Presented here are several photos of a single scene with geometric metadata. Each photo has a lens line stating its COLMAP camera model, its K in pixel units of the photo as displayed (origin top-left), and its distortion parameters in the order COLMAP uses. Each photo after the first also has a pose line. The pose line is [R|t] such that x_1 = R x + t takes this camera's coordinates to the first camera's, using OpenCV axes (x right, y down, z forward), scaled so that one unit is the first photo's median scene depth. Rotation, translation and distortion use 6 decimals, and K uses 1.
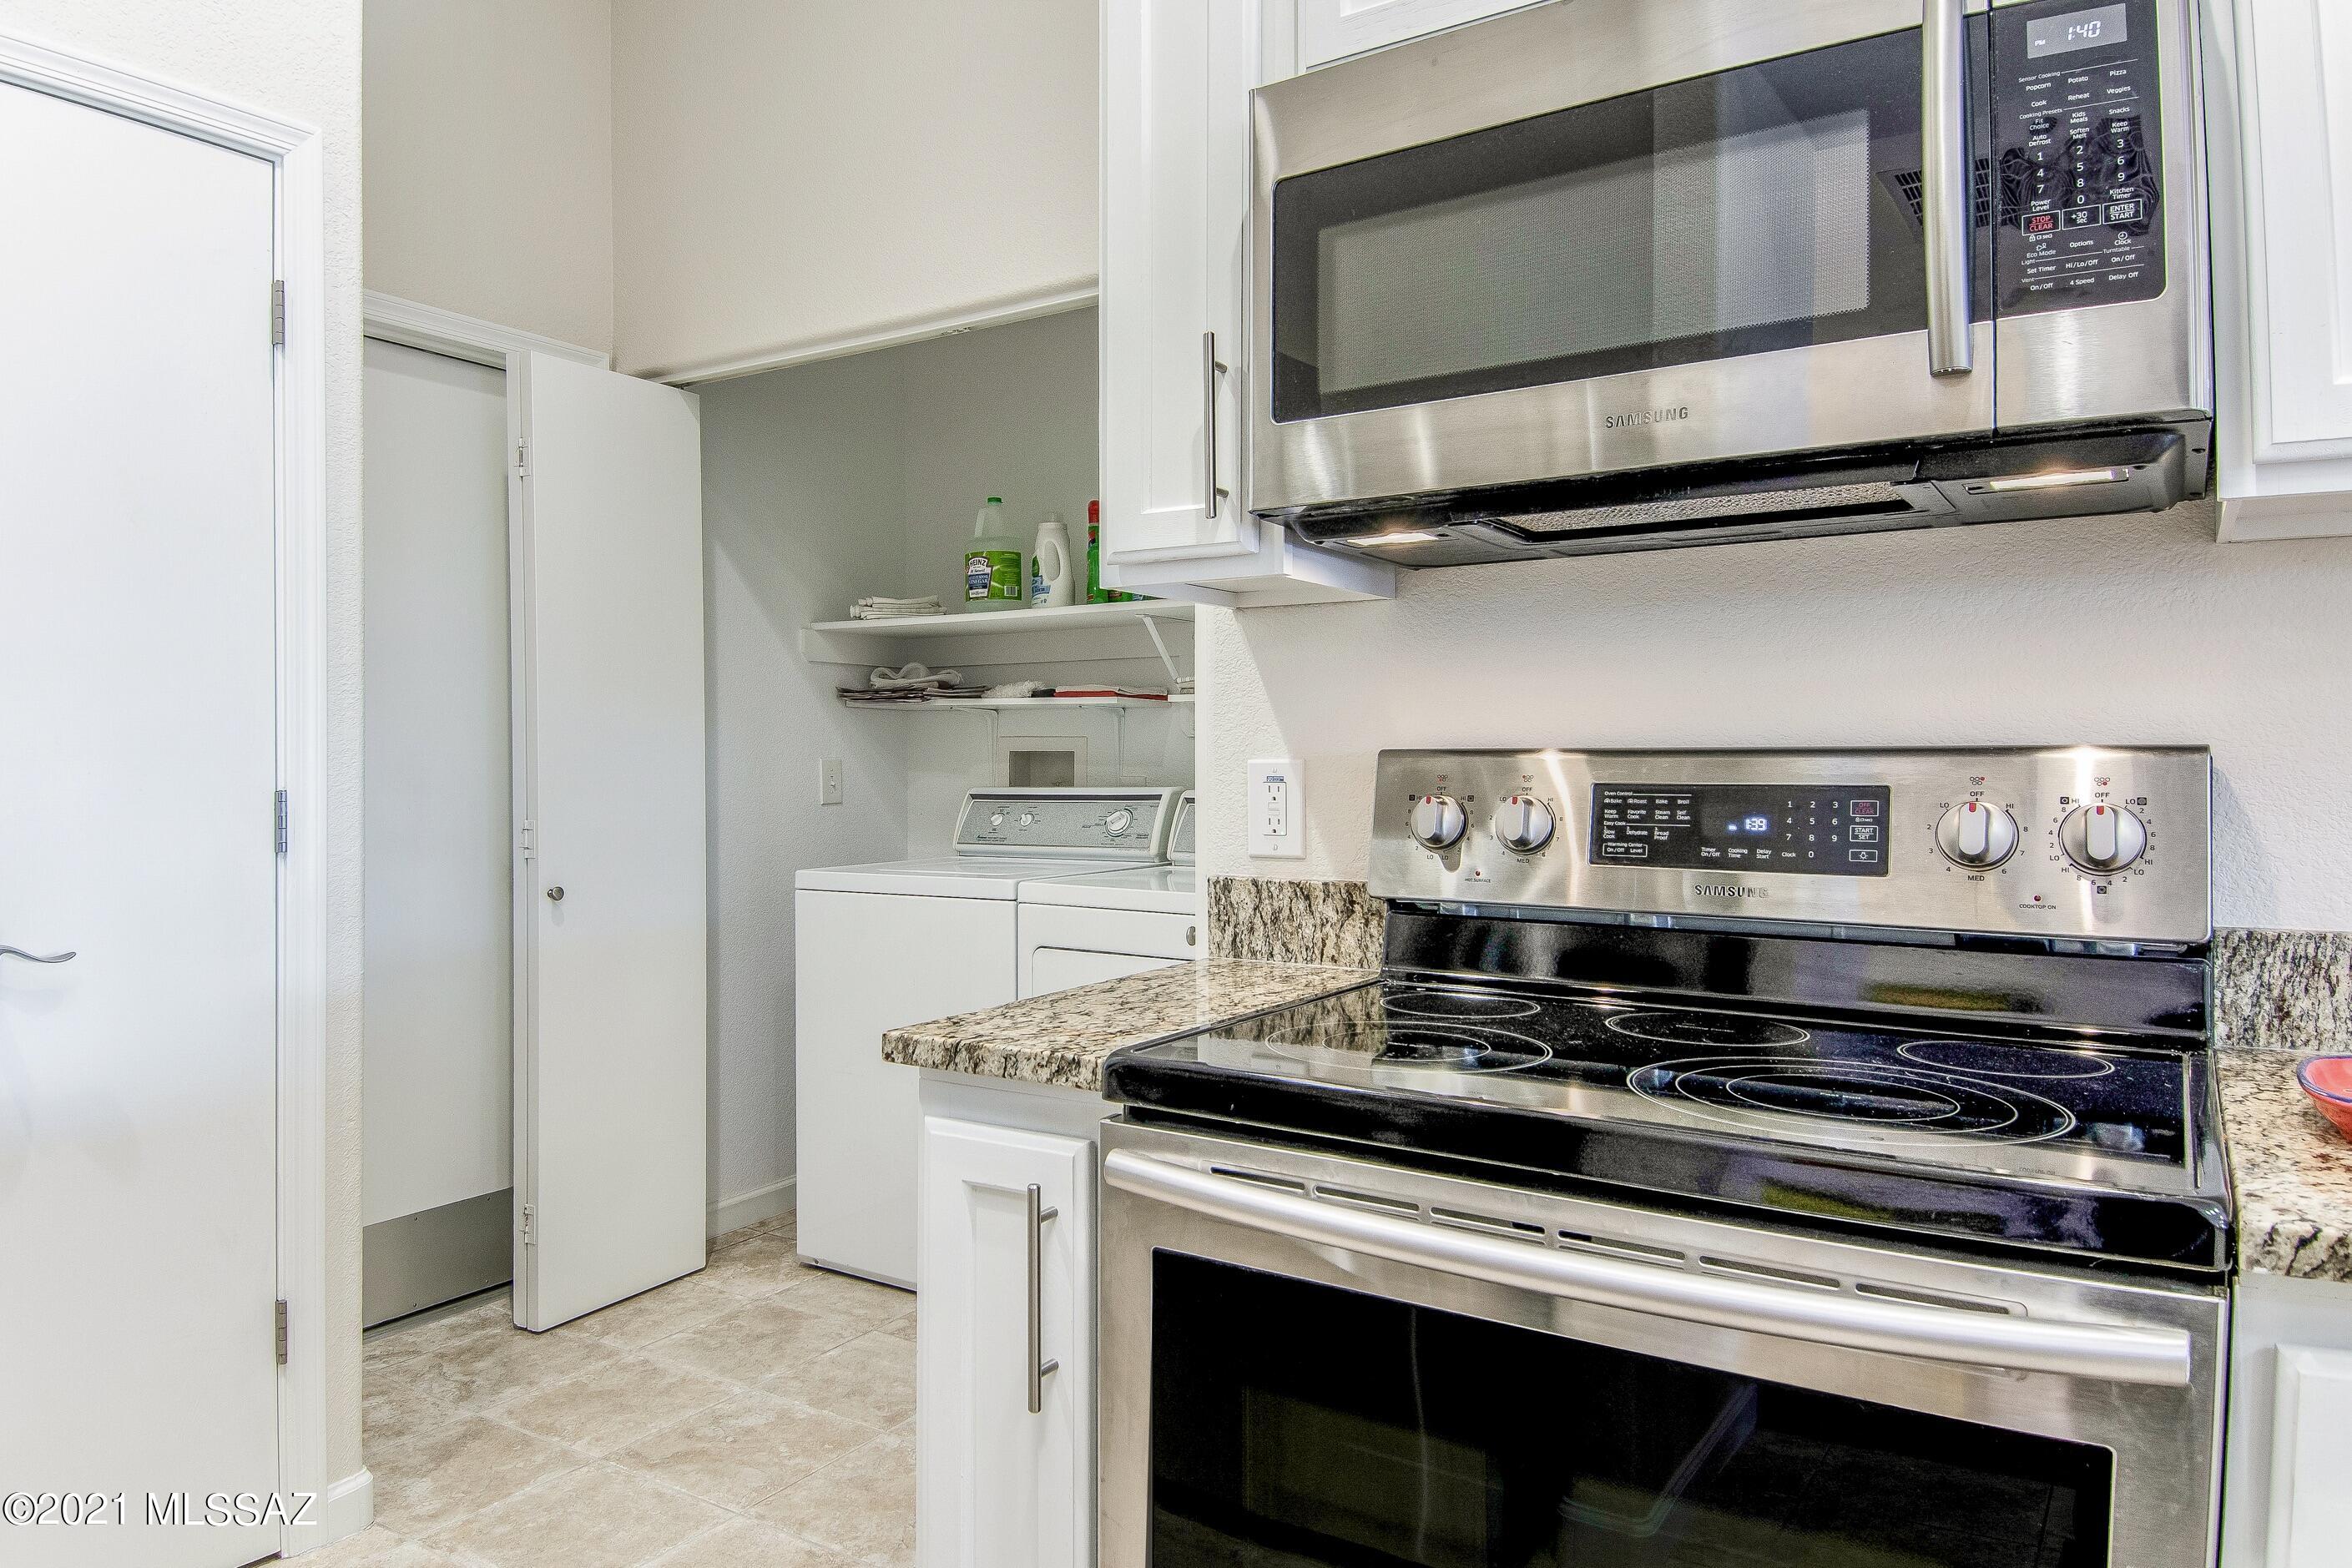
lens RADIAL K [[1507.0, 0, 1134.4], [0, 1507.0, 767.9], [0, 0, 1]] dist [0.073235, -0.129616]
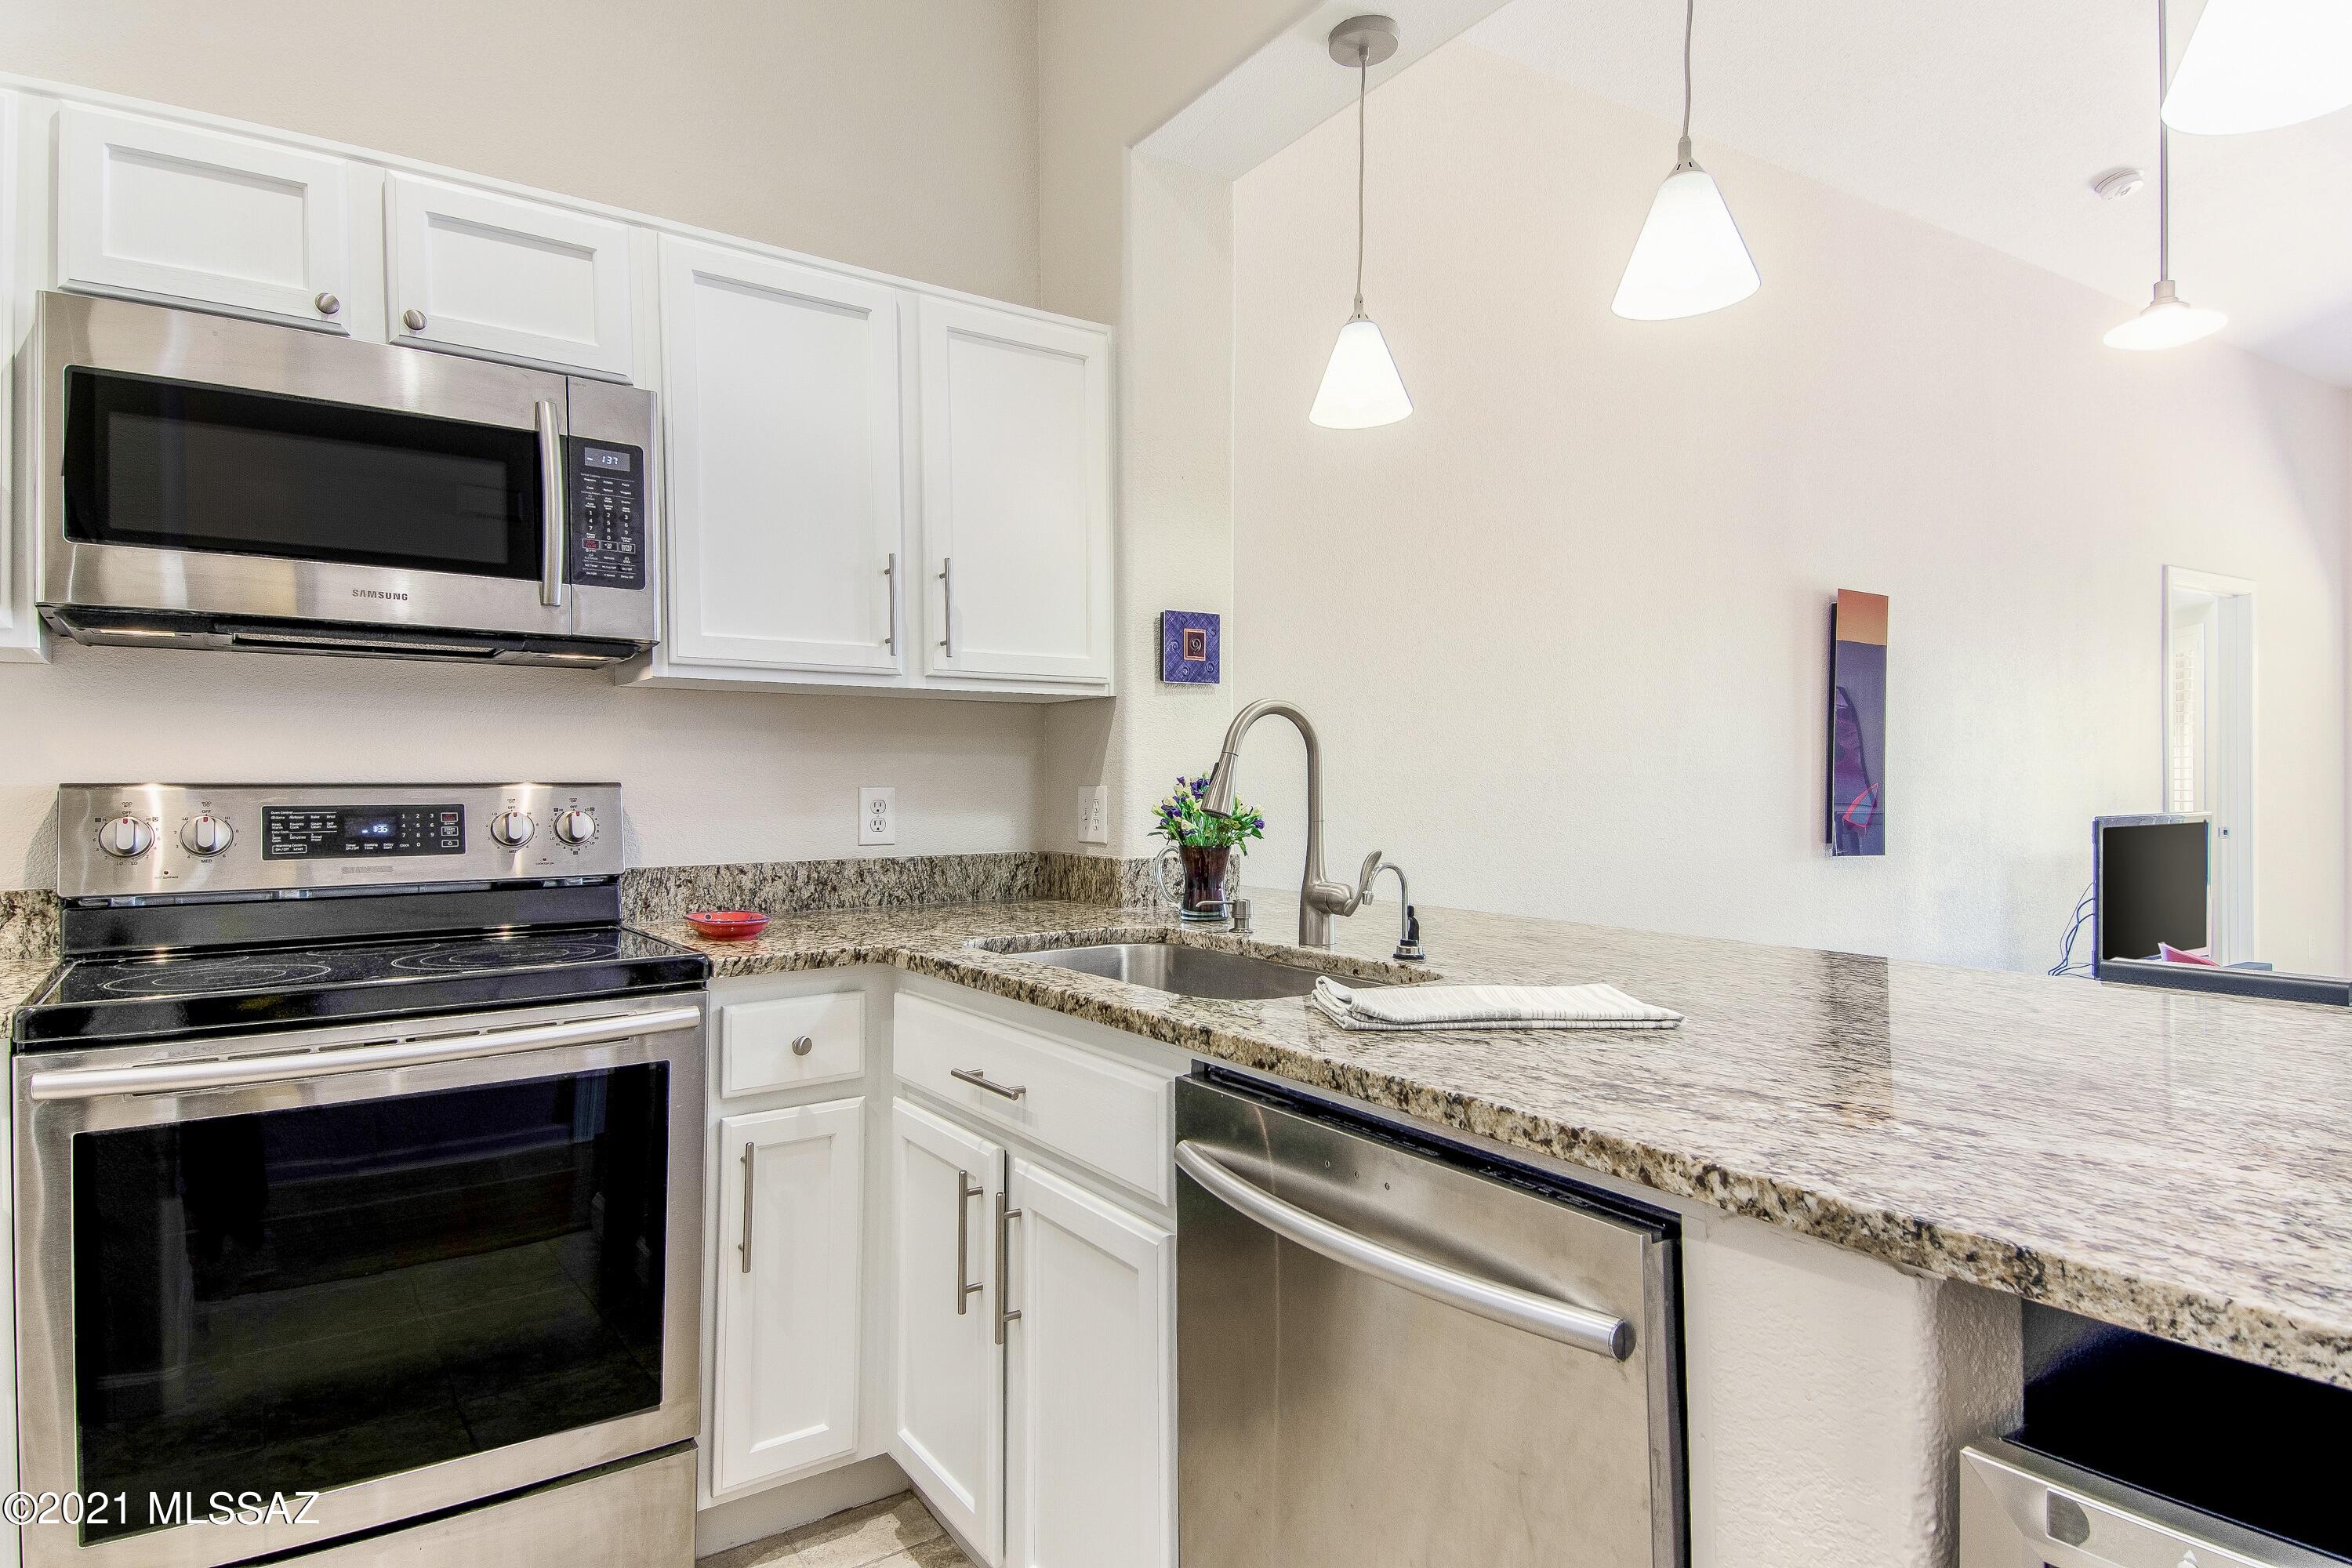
lens RADIAL K [[1283.8, 0, 1099.5], [0, 1283.8, 781.9], [0, 0, 1]] dist [0.154866, -0.121715]
pose [[0.401722, 0.002112, 0.915759, -0.598676], [0.009493, 0.999934, -0.006471, 0.002388], [-0.915712, 0.011293, 0.401676, -0.306785]]
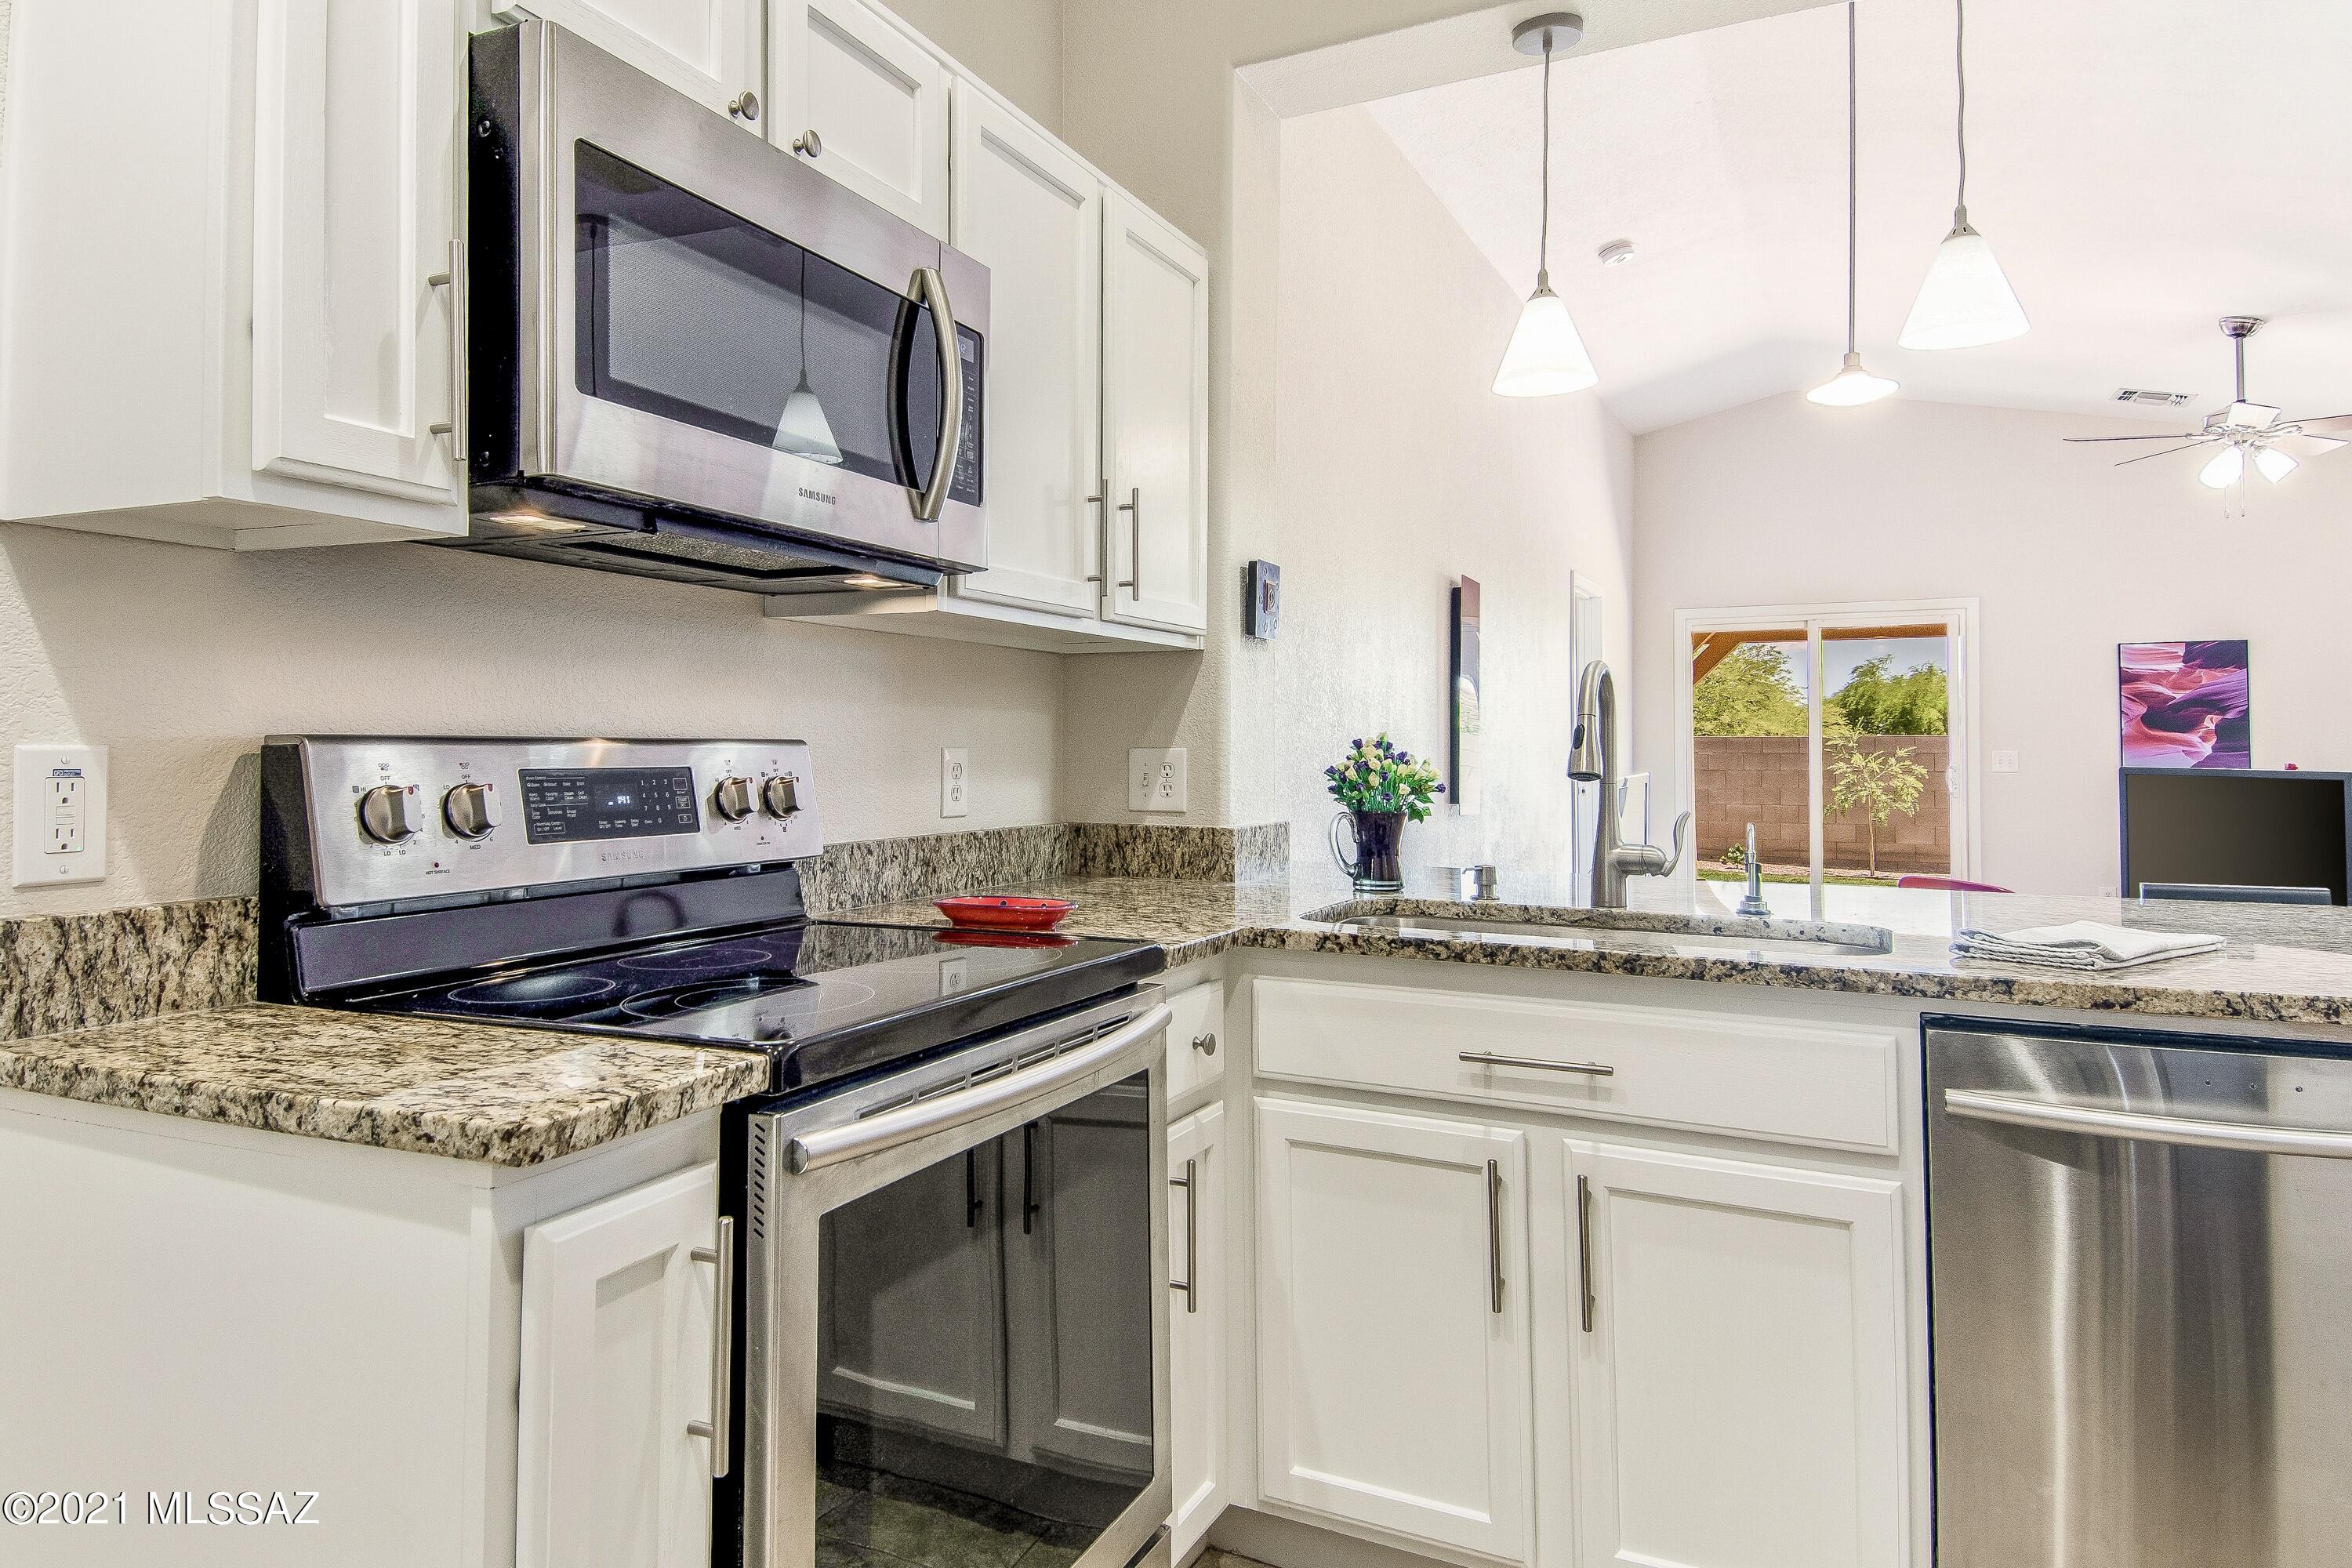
lens RADIAL K [[1464.3, 0, 1045.9], [0, 1464.3, 703.2], [0, 0, 1]] dist [0.137598, -0.123574]
pose [[-0.074882, 0.033973, 0.996613, -0.801023], [0.004383, 0.999421, -0.033740, 0.000748], [-0.997183, 0.001842, -0.074988, 0.726718]]
